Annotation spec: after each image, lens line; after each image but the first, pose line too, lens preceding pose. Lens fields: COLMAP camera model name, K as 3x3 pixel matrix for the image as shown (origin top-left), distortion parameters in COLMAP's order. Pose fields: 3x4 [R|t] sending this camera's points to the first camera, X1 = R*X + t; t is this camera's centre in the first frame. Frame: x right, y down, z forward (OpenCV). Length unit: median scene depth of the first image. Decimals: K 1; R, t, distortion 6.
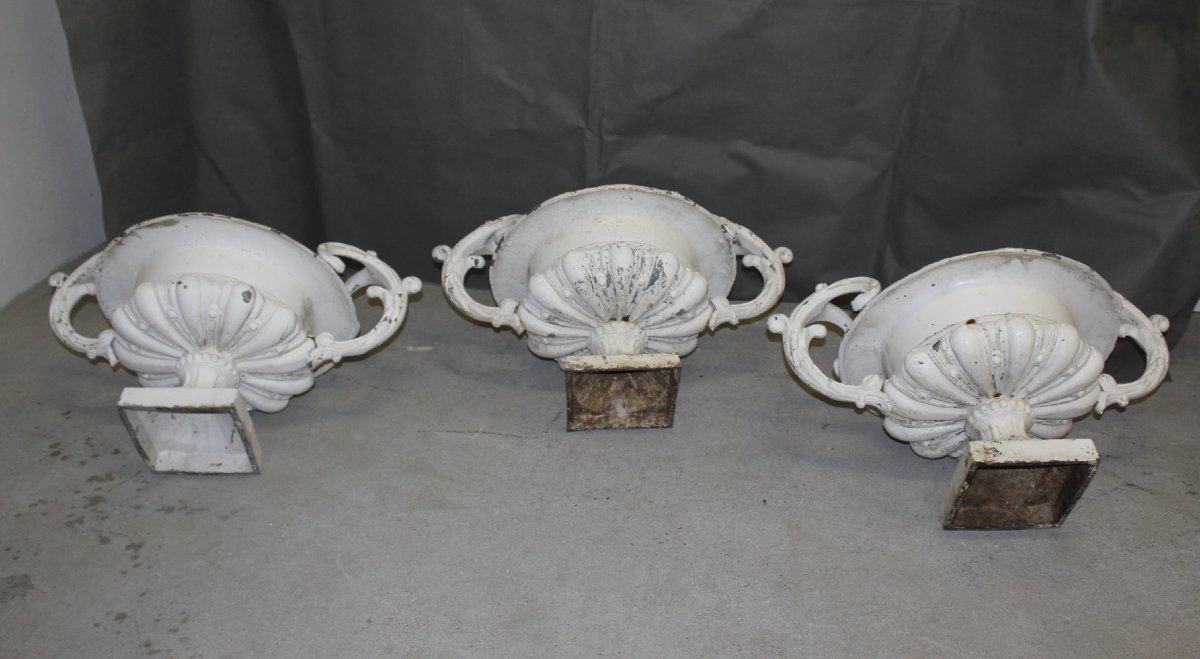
lens RADIAL K [[1172.0, 0, 628.5], [0, 1172.0, 290.4], [0, 0, 1]] dist [-0.120478, 0.000000]
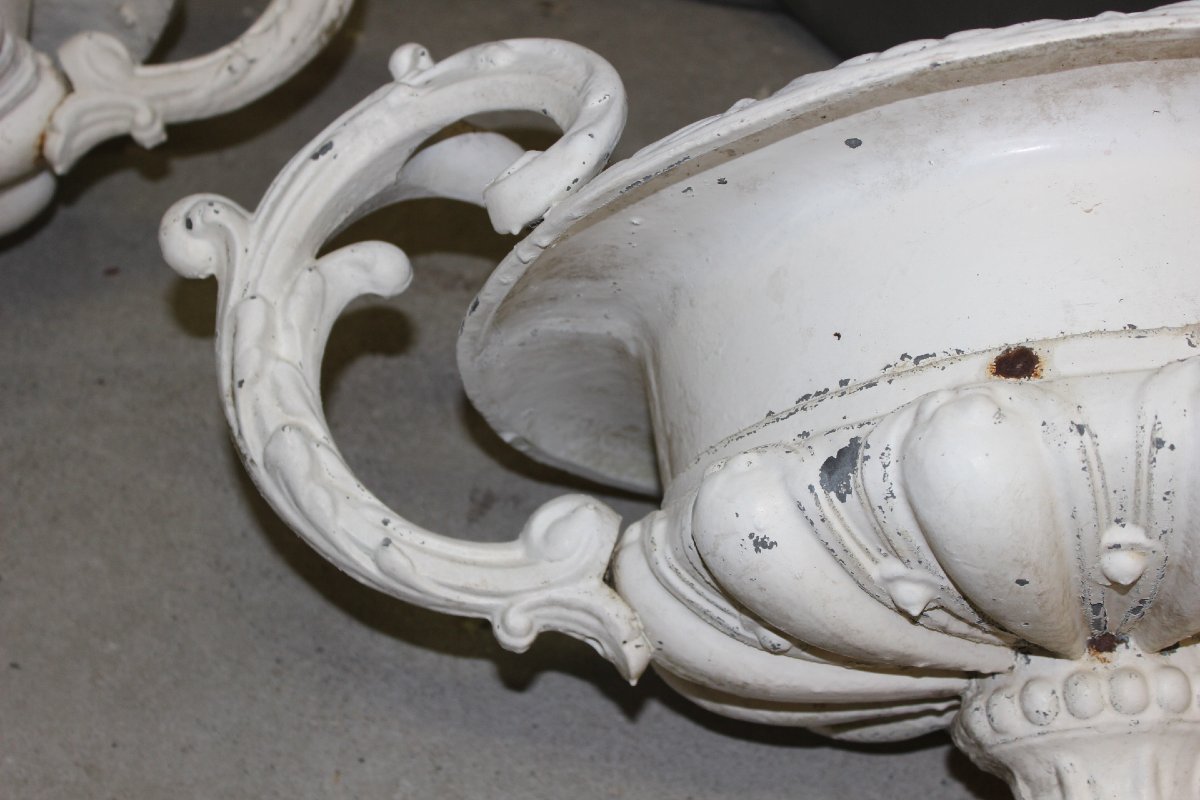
lens RADIAL K [[1814.0, 0, 603.9], [0, 1814.0, 418.5], [0, 0, 1]] dist [-0.018523, 0.000000]
pose [[0.997719, -0.009220, 0.066867, 0.192002], [-0.015447, 0.933154, 0.359144, -0.073533], [-0.065708, -0.359358, 0.930884, 0.671445]]
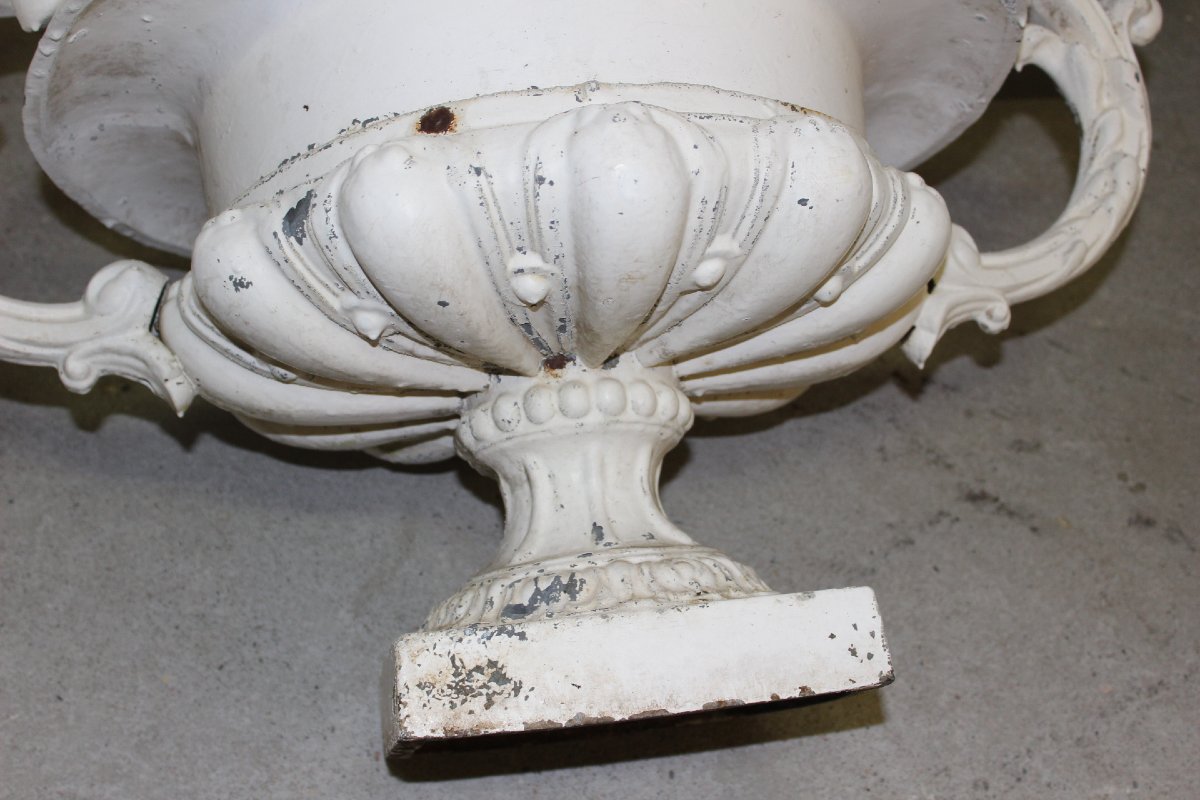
lens RADIAL K [[1459.4, 0, 603.2], [0, 1459.4, 409.5], [0, 0, 1]] dist [-0.078217, 0.000000]
pose [[0.982658, -0.060034, 0.175441, 0.259989], [-0.025544, 0.893293, 0.448748, -0.053387], [-0.183660, -0.445448, 0.876268, 0.667997]]
